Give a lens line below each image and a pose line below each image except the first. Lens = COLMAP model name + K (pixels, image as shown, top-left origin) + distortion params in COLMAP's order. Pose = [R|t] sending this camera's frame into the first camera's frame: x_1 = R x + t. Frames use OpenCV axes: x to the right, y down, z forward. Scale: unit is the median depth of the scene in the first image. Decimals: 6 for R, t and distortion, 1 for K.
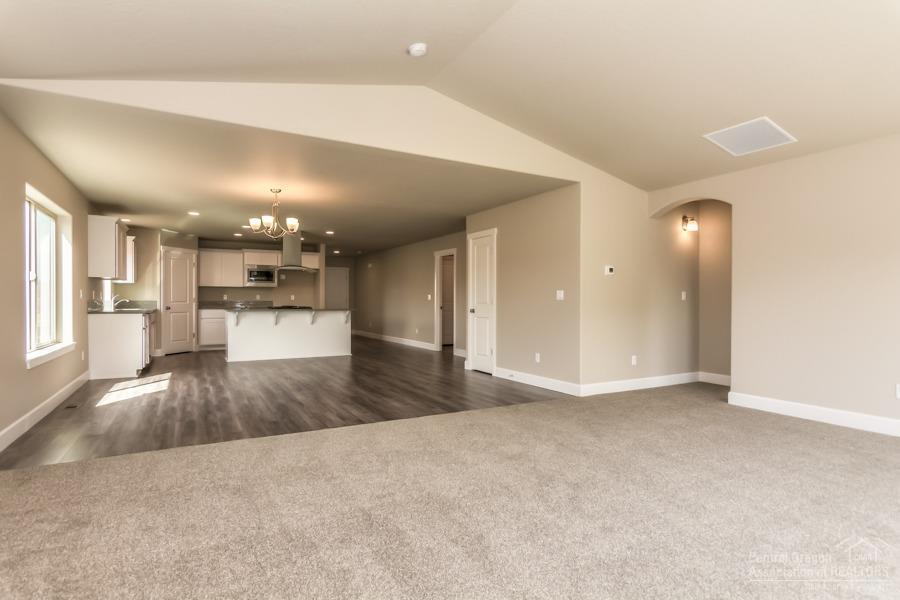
lens RADIAL K [[473.0, 0, 451.3], [0, 473.0, 300.9], [0, 0, 1]] dist [-0.001476, 0.000992]
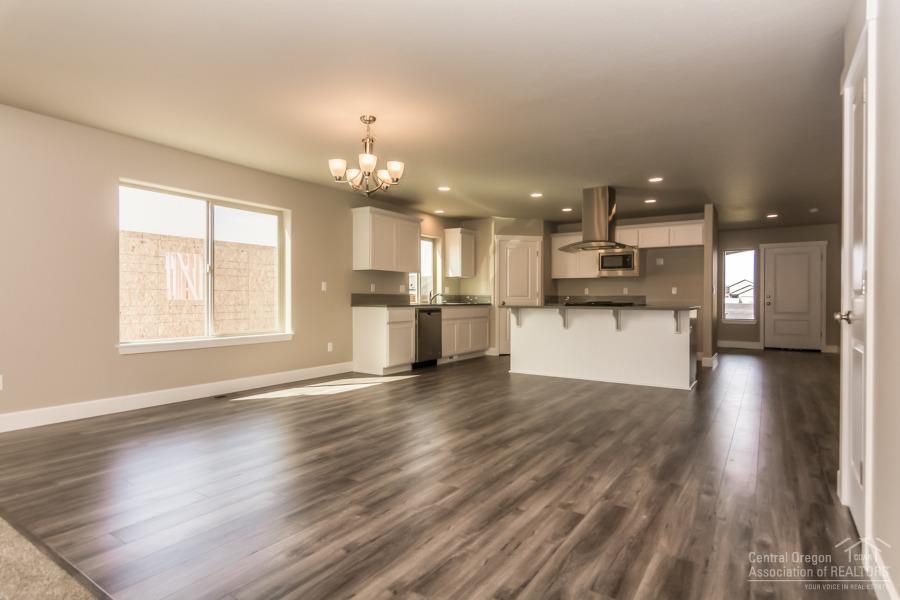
lens RADIAL K [[473.0, 0, 451.3], [0, 473.0, 300.9], [0, 0, 1]] dist [-0.001476, 0.000992]
pose [[0.457879, 0.004798, -0.889002, 0.159608], [-0.003980, 0.999986, 0.003347, 0.008182], [0.889006, 0.002006, 0.457892, 0.495333]]
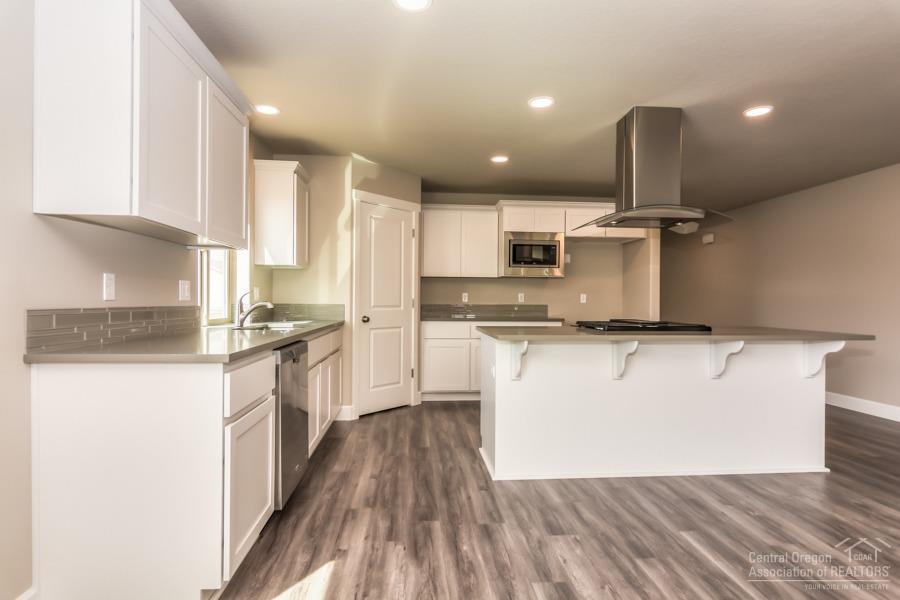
lens RADIAL K [[473.0, 0, 451.3], [0, 473.0, 300.9], [0, 0, 1]] dist [-0.001476, 0.000992]
pose [[0.912319, 0.004155, -0.409460, -0.319534], [-0.005721, 0.999980, -0.002602, -0.003036], [0.409441, 0.004716, 0.912325, 0.591977]]
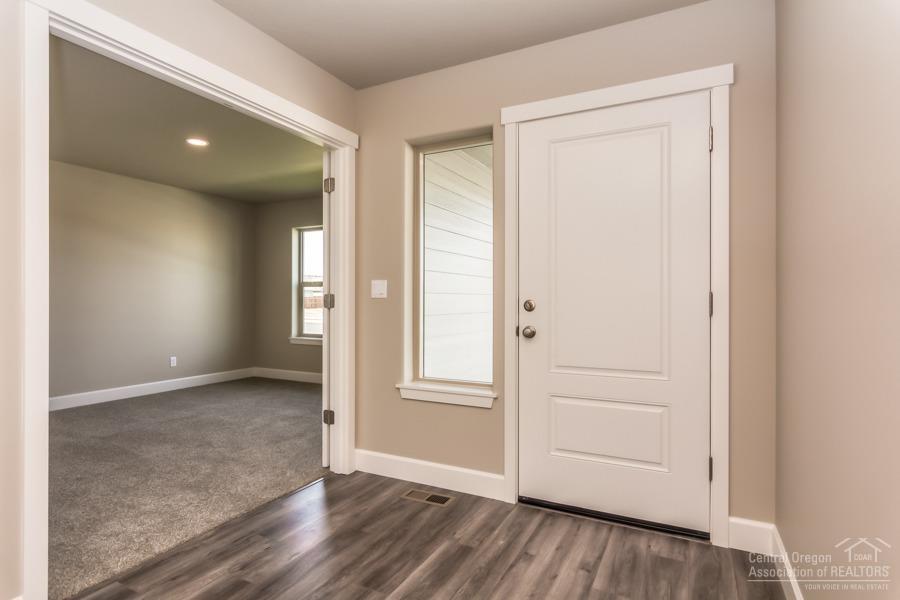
lens RADIAL K [[473.0, 0, 451.3], [0, 473.0, 300.9], [0, 0, 1]] dist [-0.001476, 0.000992]
pose [[0.563540, 0.004024, -0.826079, -0.234784], [-0.000942, 0.999991, 0.004229, -0.004293], [0.826088, -0.001605, 0.563538, 1.378837]]
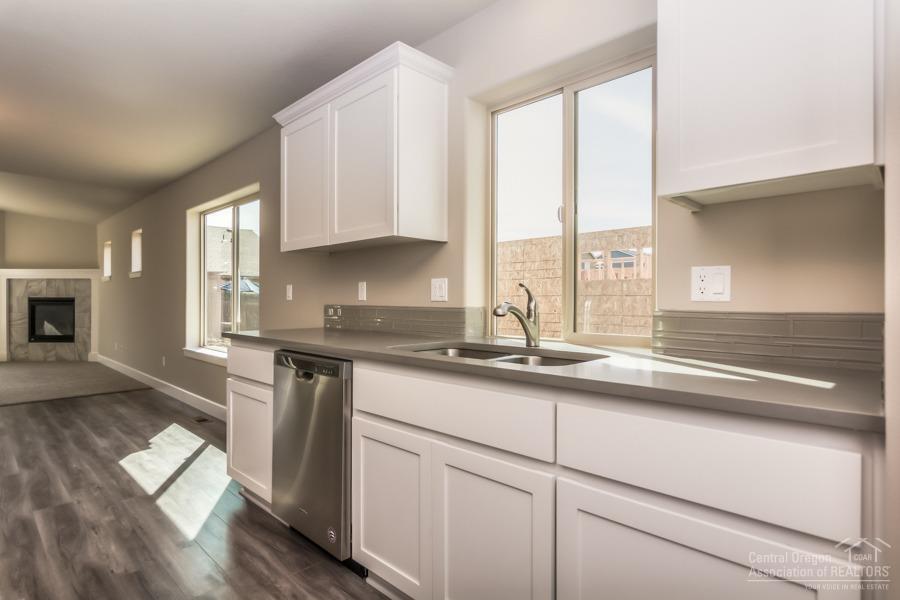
lens RADIAL K [[473.0, 0, 451.3], [0, 473.0, 300.9], [0, 0, 1]] dist [-0.001476, 0.000992]
pose [[-0.957597, -0.001842, -0.288104, -0.514403], [-0.002714, 0.999993, 0.002626, -0.003570], [0.288097, 0.003297, -0.957596, 1.029871]]
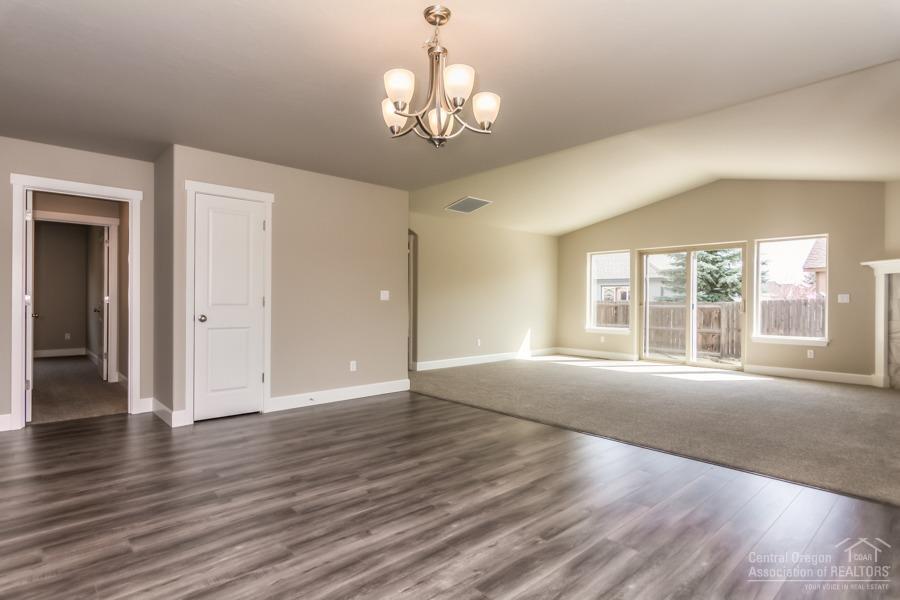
lens RADIAL K [[473.0, 0, 451.3], [0, 473.0, 300.9], [0, 0, 1]] dist [-0.001476, 0.000992]
pose [[-0.233857, -0.004711, 0.972259, -0.458931], [-0.005150, 0.999980, 0.003607, -0.003030], [-0.972257, -0.004164, -0.233877, 0.662581]]
